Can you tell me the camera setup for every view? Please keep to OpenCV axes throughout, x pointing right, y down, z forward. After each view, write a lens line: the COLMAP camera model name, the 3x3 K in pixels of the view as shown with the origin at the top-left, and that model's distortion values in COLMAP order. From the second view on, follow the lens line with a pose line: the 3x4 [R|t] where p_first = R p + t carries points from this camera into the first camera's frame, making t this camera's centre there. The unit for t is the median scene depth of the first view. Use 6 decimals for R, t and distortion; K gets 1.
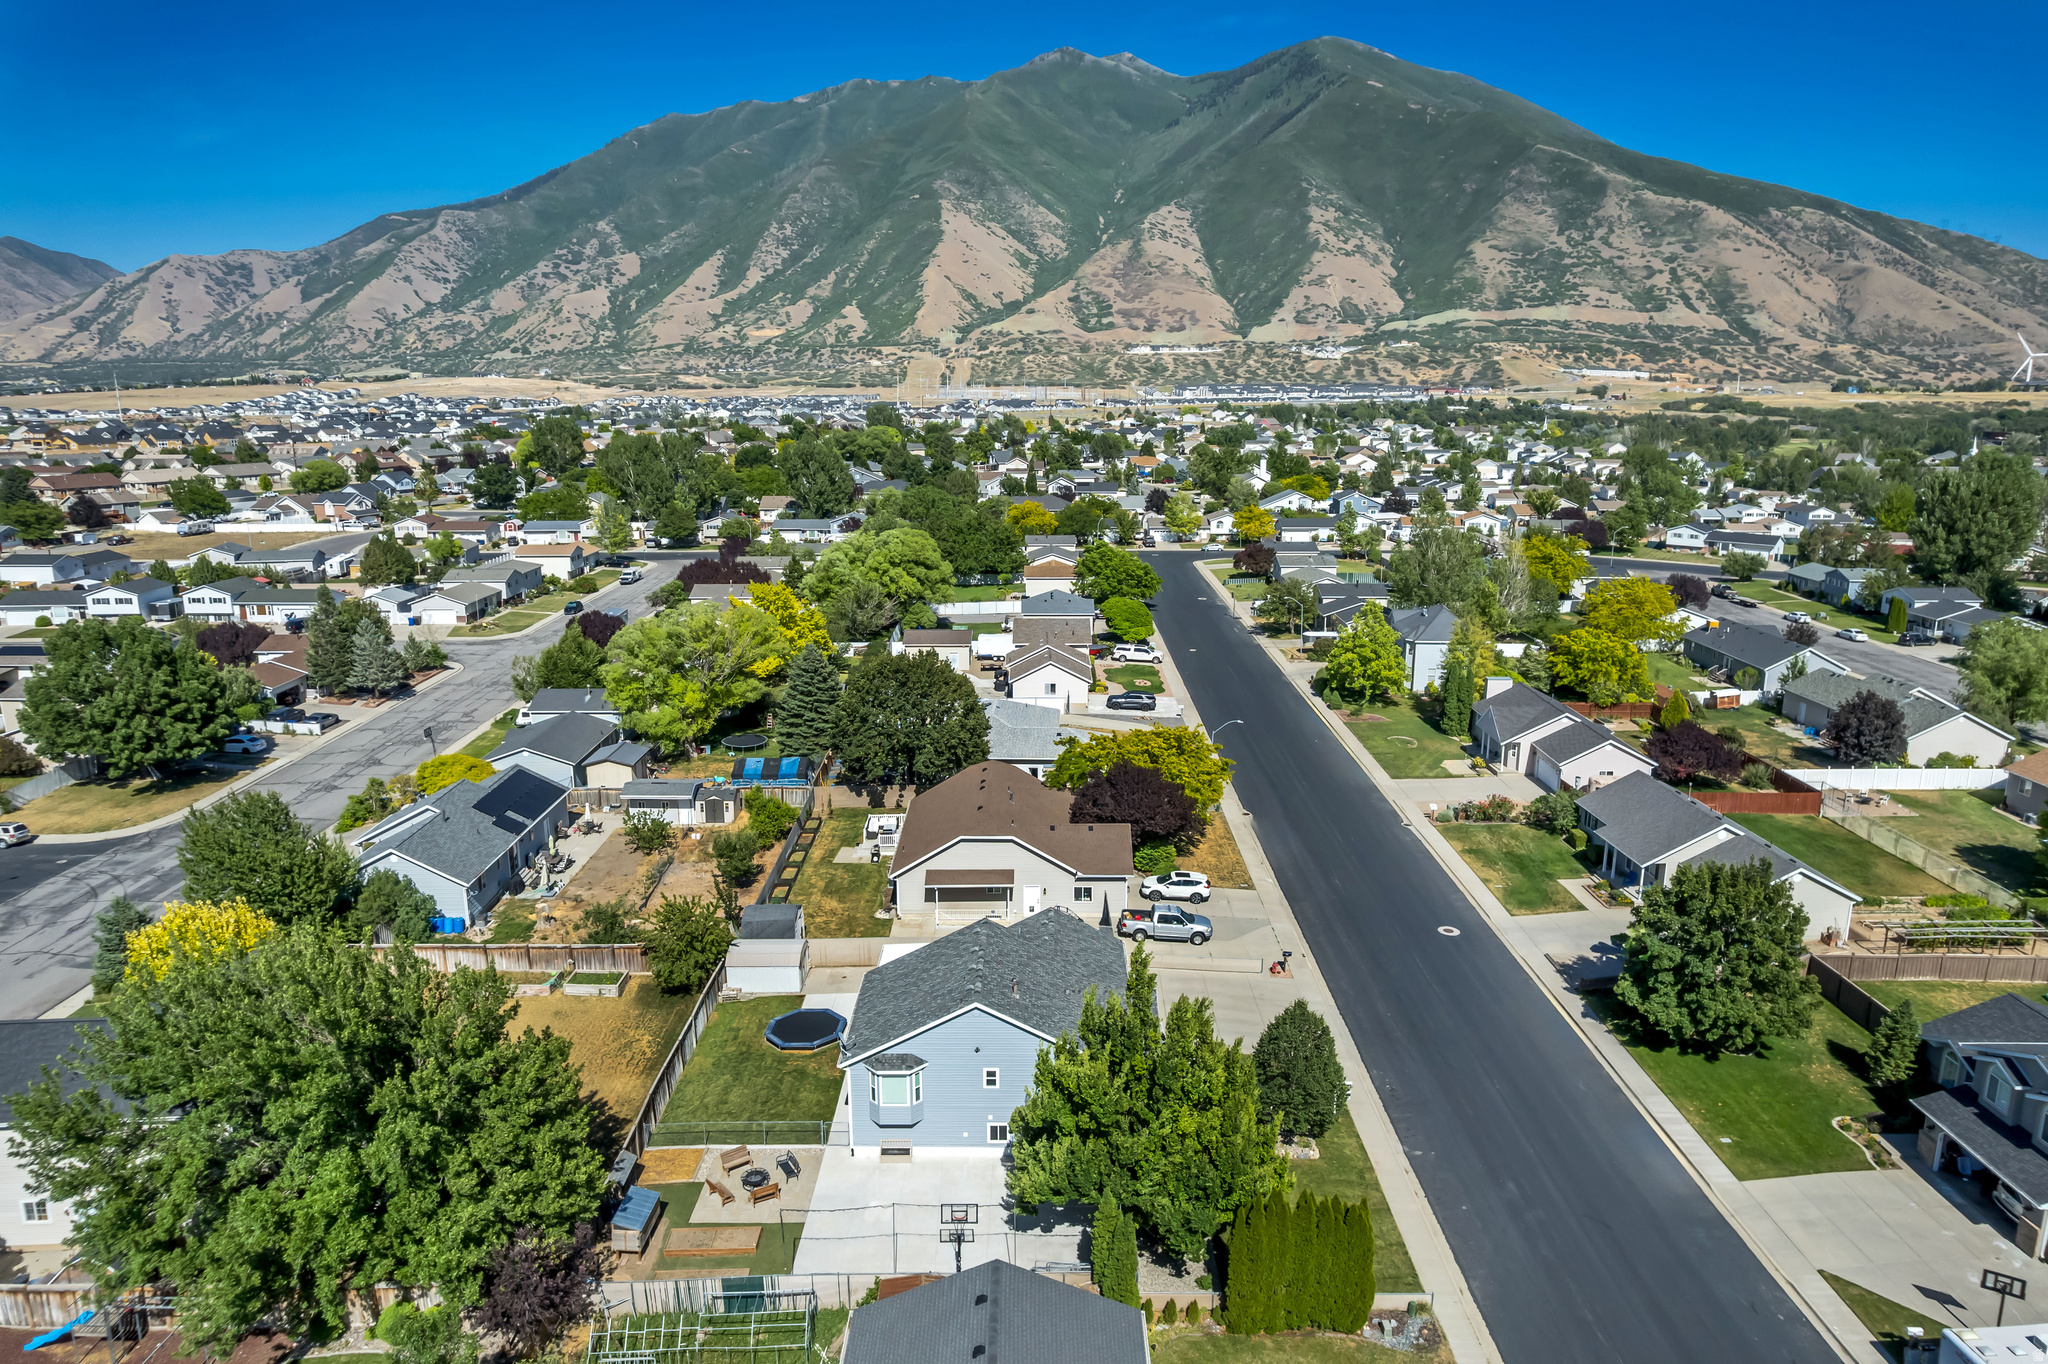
lens RADIAL K [[1321.7, 0, 1037.3], [0, 1321.7, 668.6], [0, 0, 1]] dist [-0.082169, 0.072789]
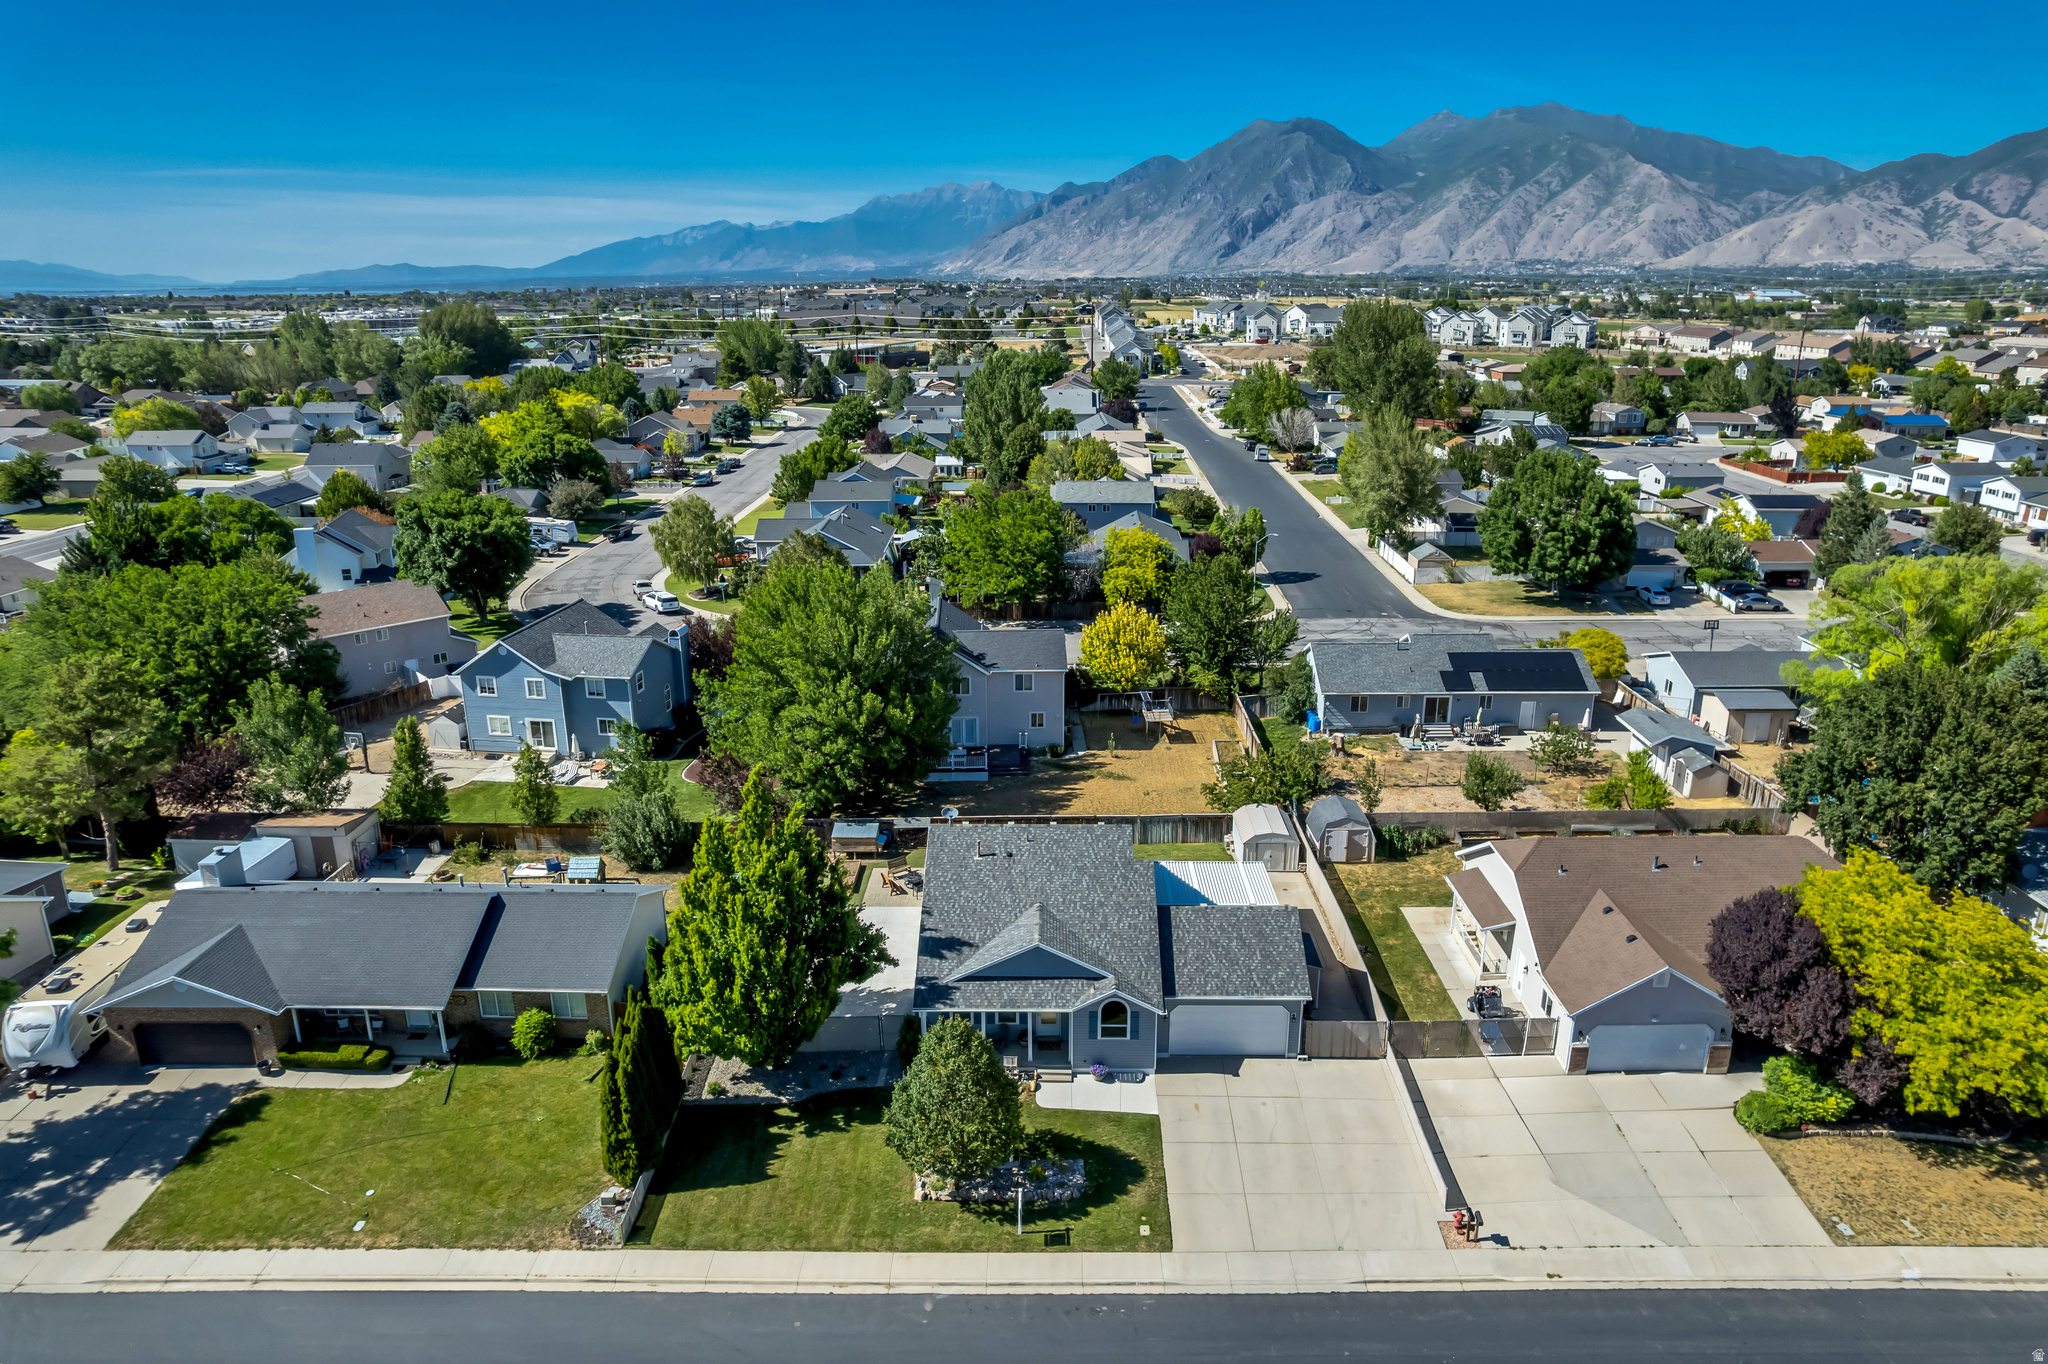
lens RADIAL K [[1321.7, 0, 1037.3], [0, 1321.7, 668.6], [0, 0, 1]] dist [-0.082169, 0.072789]
pose [[-0.011678, 0.289774, -0.957024, 0.283132], [-0.209453, 0.935148, 0.285706, -0.055435], [0.977749, 0.203788, 0.049774, 0.309205]]
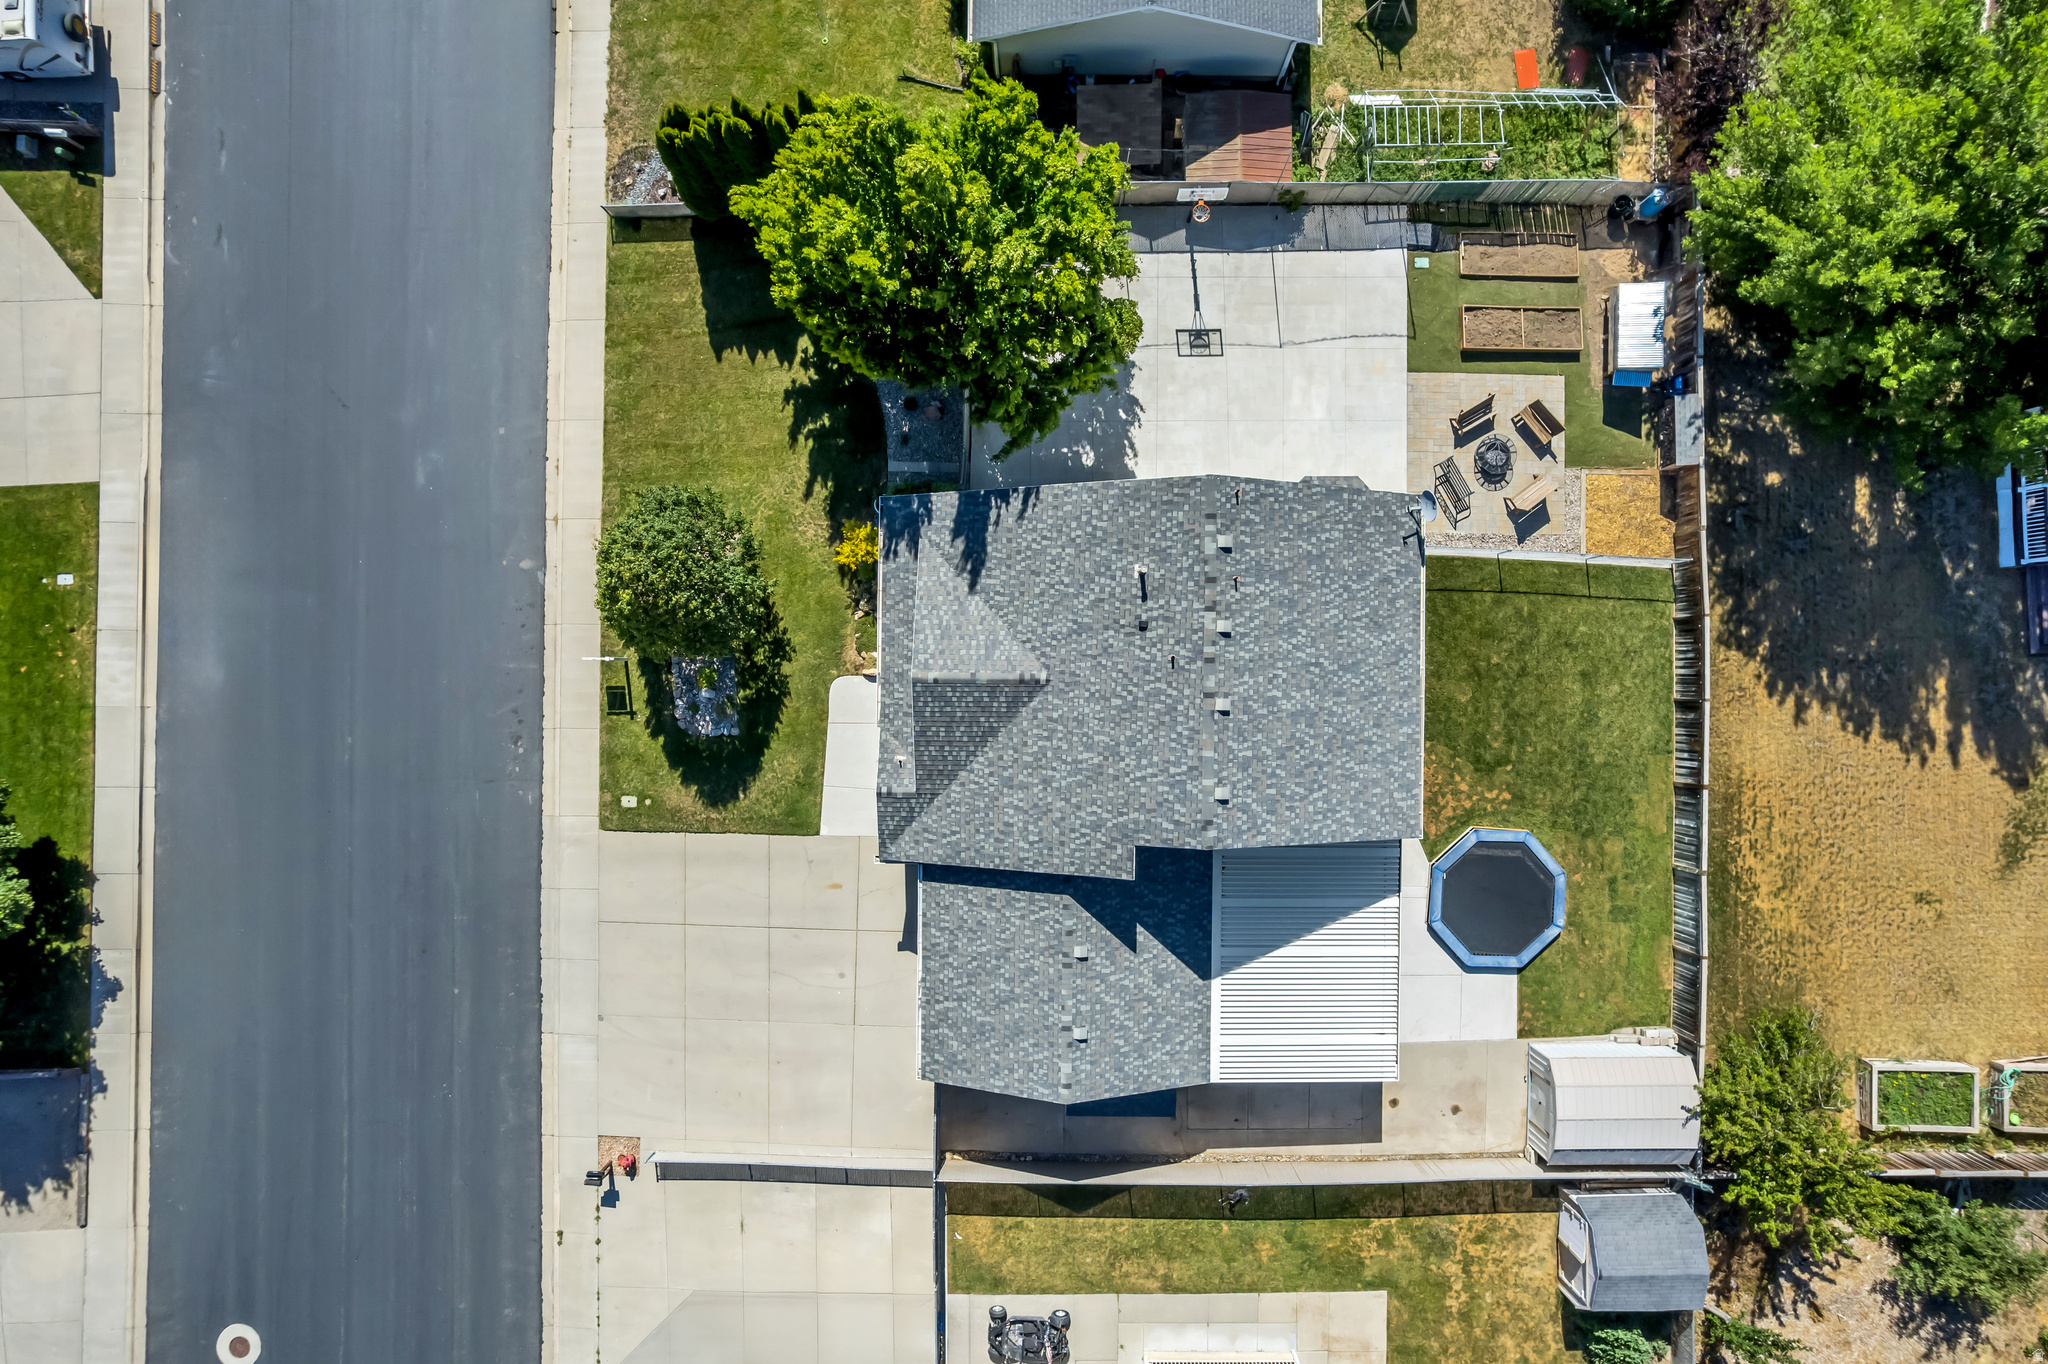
lens RADIAL K [[1321.7, 0, 1037.3], [0, 1321.7, 668.6], [0, 0, 1]] dist [-0.082169, 0.072789]
pose [[-0.999953, -0.003850, 0.008941, 0.007308], [0.009544, -0.207235, 0.978245, -0.097214], [-0.001914, 0.978284, 0.207261, 0.296301]]
